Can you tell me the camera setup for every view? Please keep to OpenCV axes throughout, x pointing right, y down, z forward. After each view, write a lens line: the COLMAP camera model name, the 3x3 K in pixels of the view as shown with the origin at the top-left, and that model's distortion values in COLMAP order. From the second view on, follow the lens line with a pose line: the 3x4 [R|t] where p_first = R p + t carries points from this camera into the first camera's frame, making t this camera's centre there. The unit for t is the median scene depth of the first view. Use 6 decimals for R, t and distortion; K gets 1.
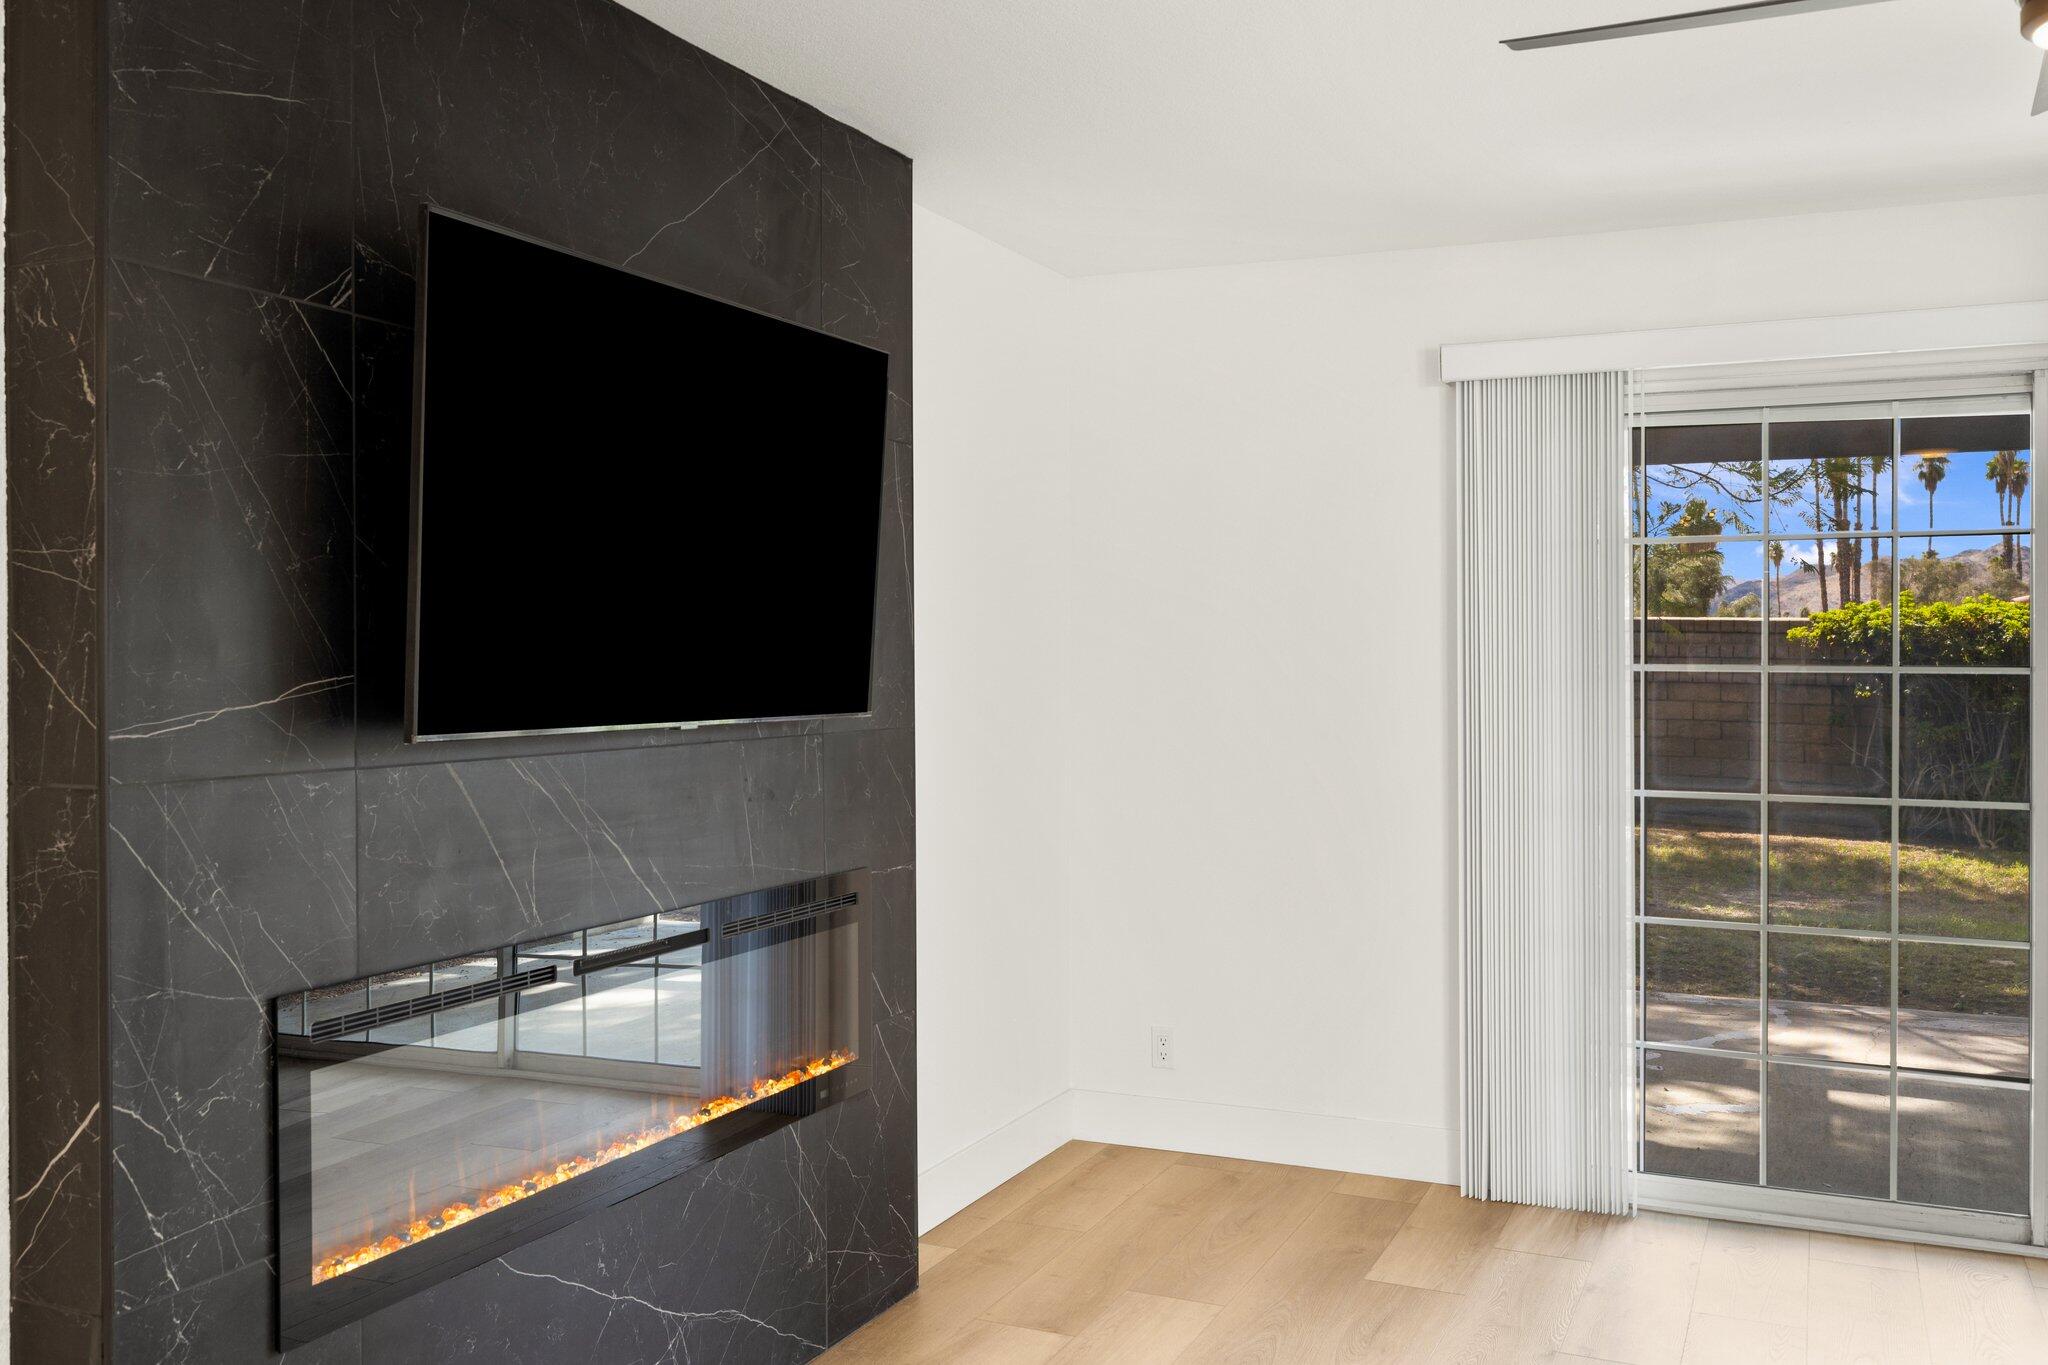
lens RADIAL K [[1765.5, 0, 1056.1], [0, 1765.5, 677.1], [0, 0, 1]] dist [0.008193, 0.002045]
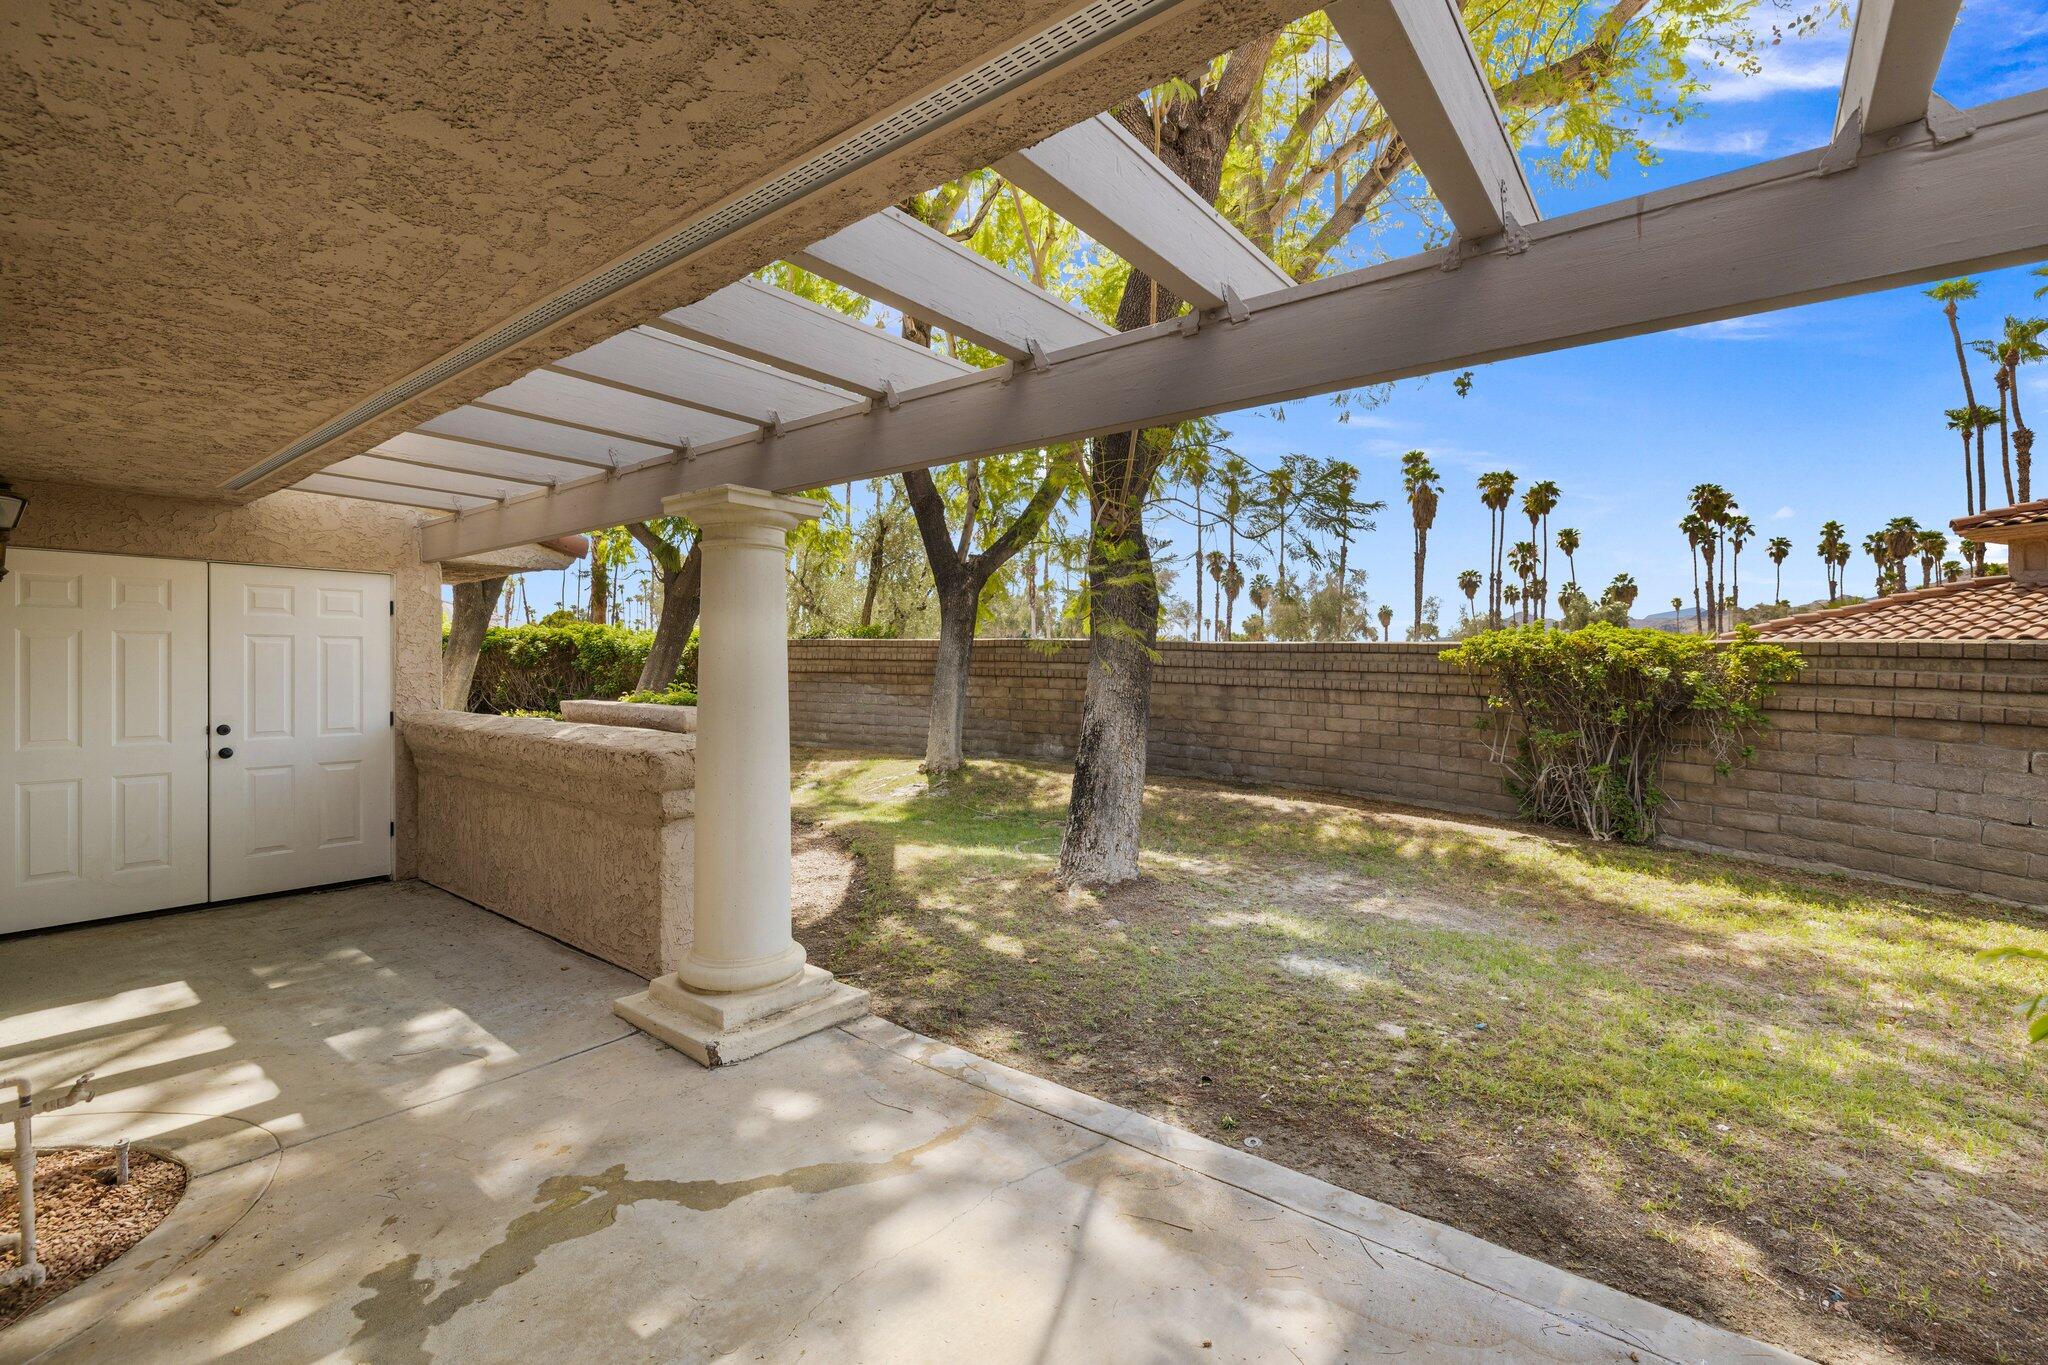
lens RADIAL K [[883.4, 0, 1027.3], [0, 883.4, 669.5], [0, 0, 1]] dist [0.000647, 0.000554]
pose [[0.968688, 0.003838, -0.248252, 0.908656], [-0.004588, 0.999986, -0.002444, -0.035696], [0.248239, 0.003506, 0.968692, 1.024201]]
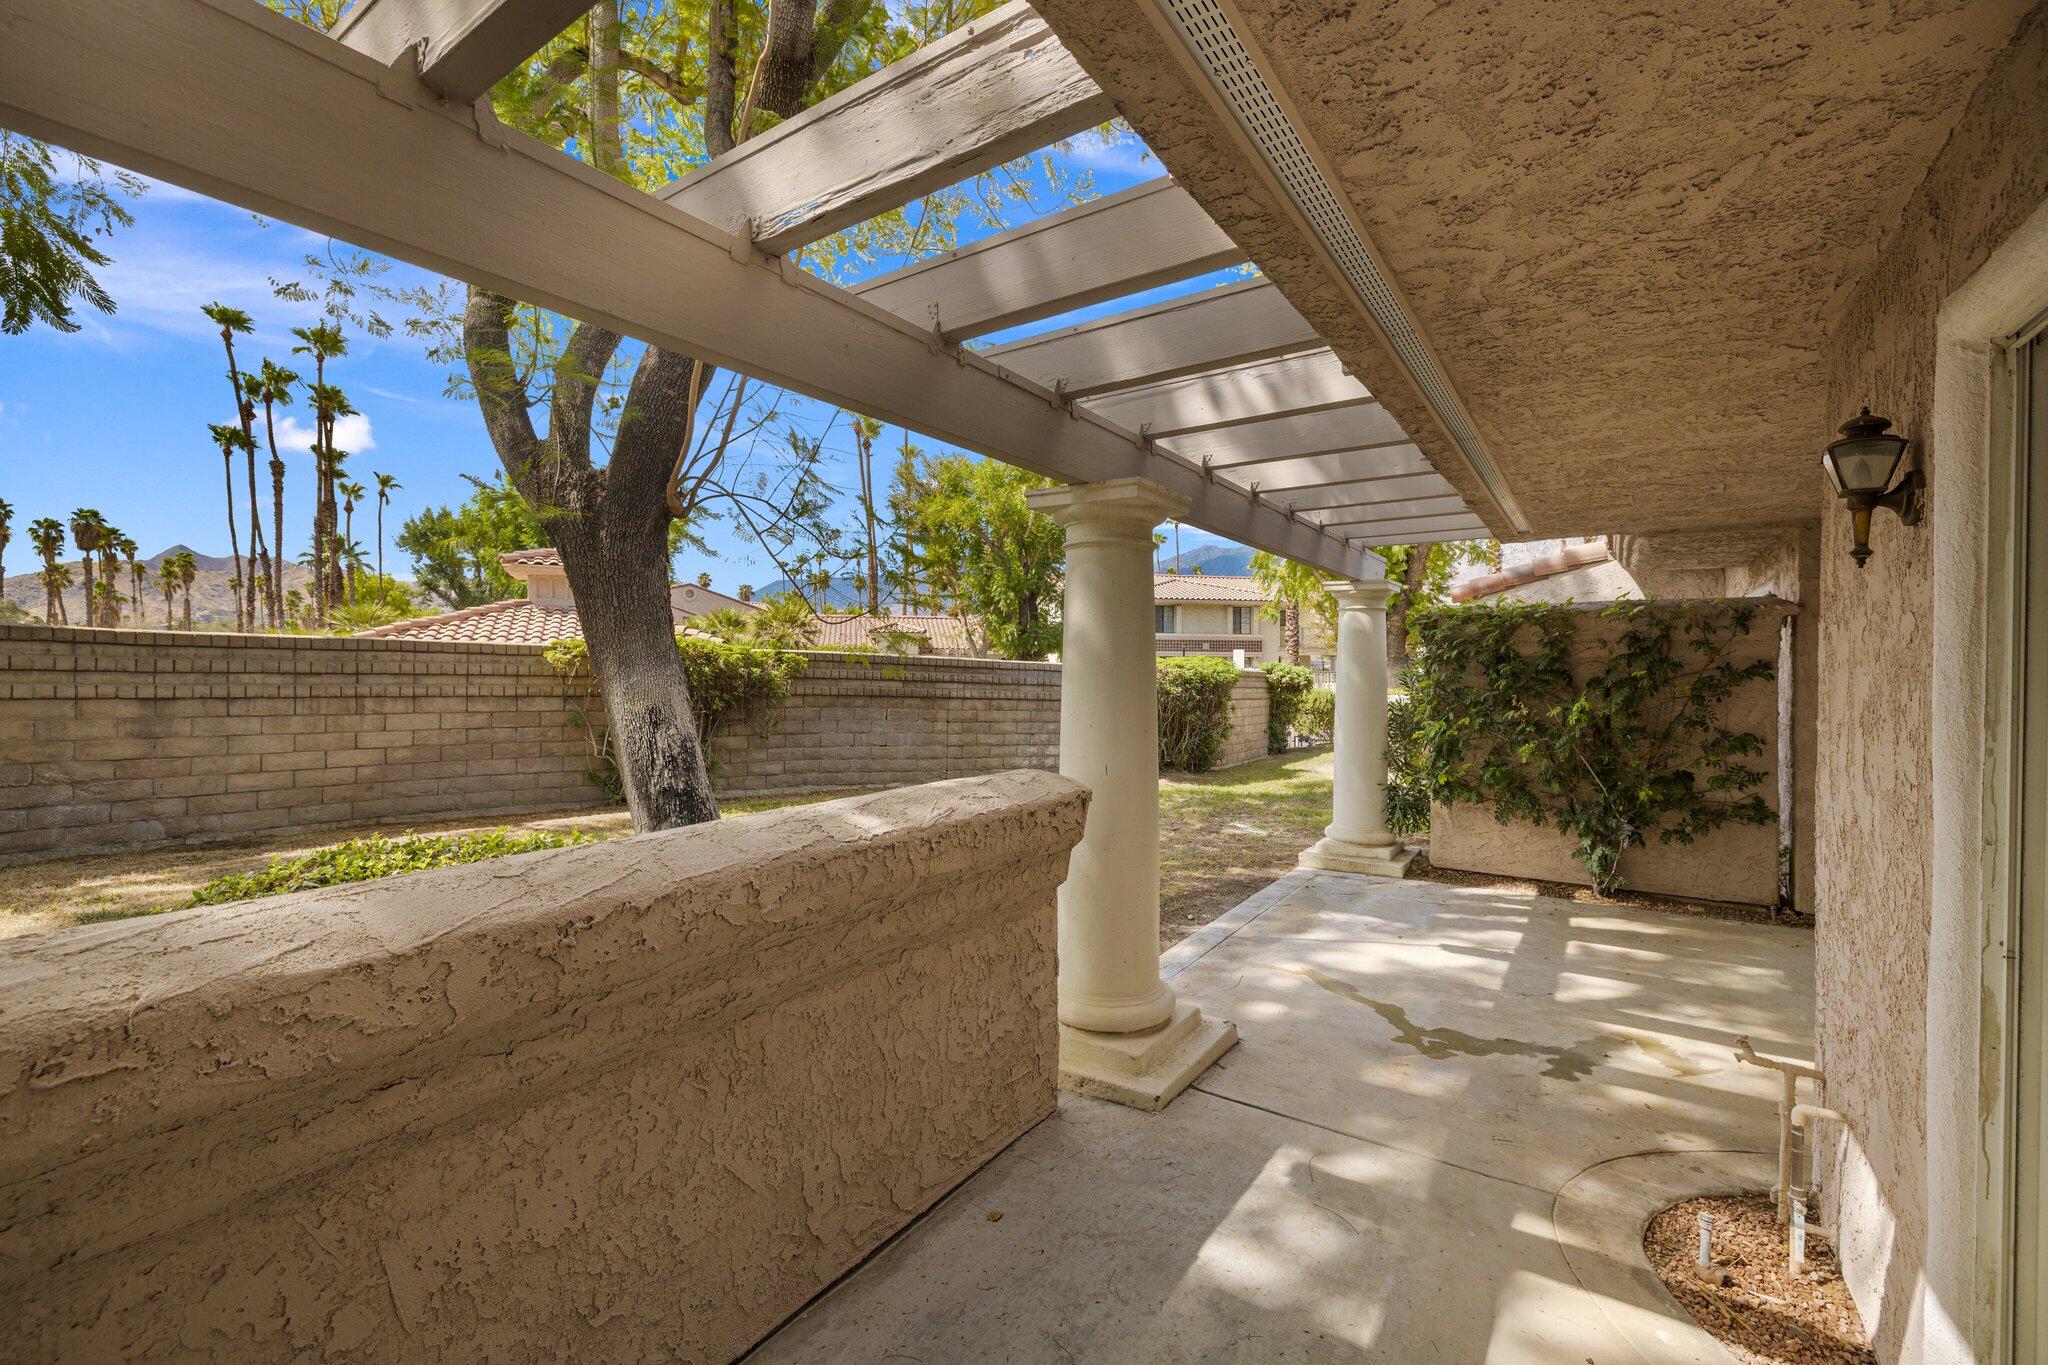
lens RADIAL K [[873.0, 0, 1023.9], [0, 873.0, 677.0], [0, 0, 1]] dist [-0.000904, 0.000008]
pose [[0.175836, -0.013559, 0.984326, -0.430032], [0.004966, 0.999905, 0.012887, -0.051237], [-0.984407, 0.002623, 0.175886, 1.770024]]
